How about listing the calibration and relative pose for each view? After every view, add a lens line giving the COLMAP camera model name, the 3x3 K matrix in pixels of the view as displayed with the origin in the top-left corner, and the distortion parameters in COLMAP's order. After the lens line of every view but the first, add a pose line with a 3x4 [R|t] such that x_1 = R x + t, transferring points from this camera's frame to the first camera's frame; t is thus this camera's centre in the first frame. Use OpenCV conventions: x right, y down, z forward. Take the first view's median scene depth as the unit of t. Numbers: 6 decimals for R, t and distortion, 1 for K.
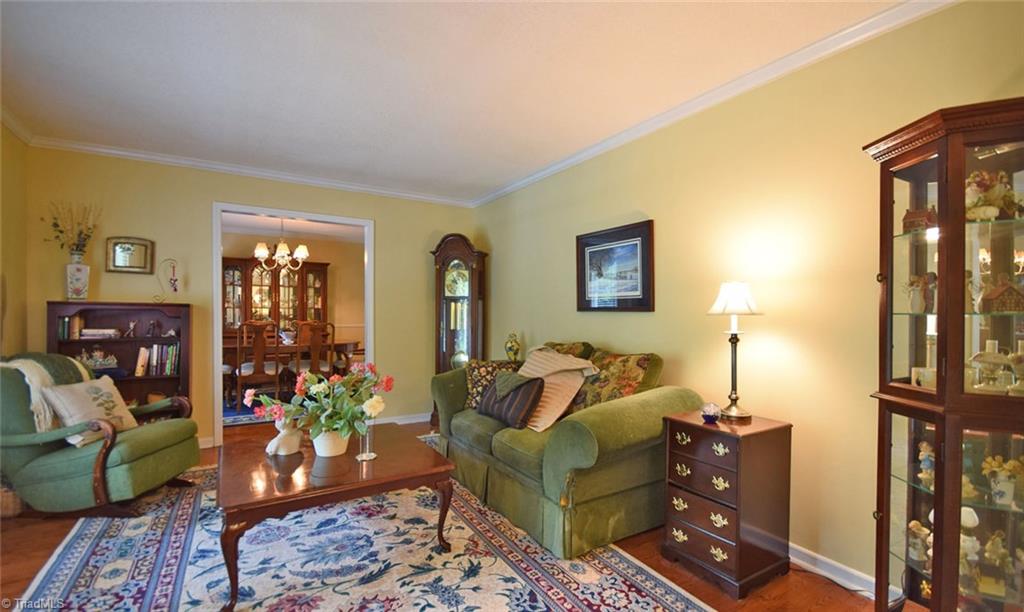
lens RADIAL K [[439.9, 0, 518.1], [0, 439.9, 310.6], [0, 0, 1]] dist [-0.000545, -0.000569]
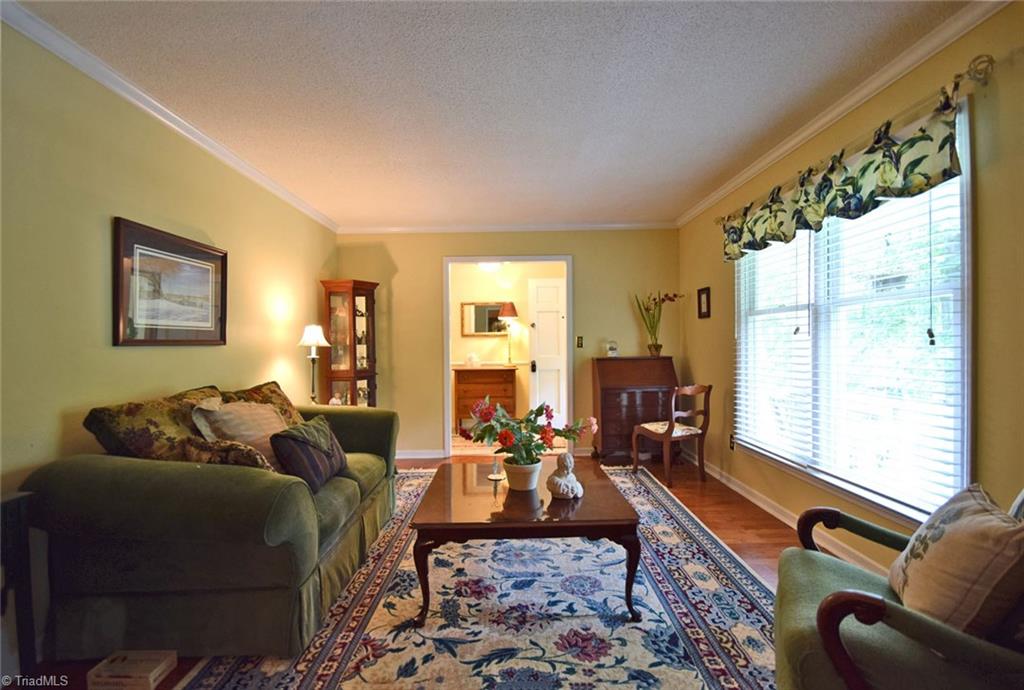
lens RADIAL K [[445.5, 0, 514.3], [0, 445.5, 343.8], [0, 0, 1]] dist [-0.010327, -0.005202]
pose [[-0.849855, 0.001528, 0.527014, -0.884330], [0.006670, 0.999947, 0.007855, -0.004815], [-0.526974, 0.010191, -0.849820, 1.752418]]
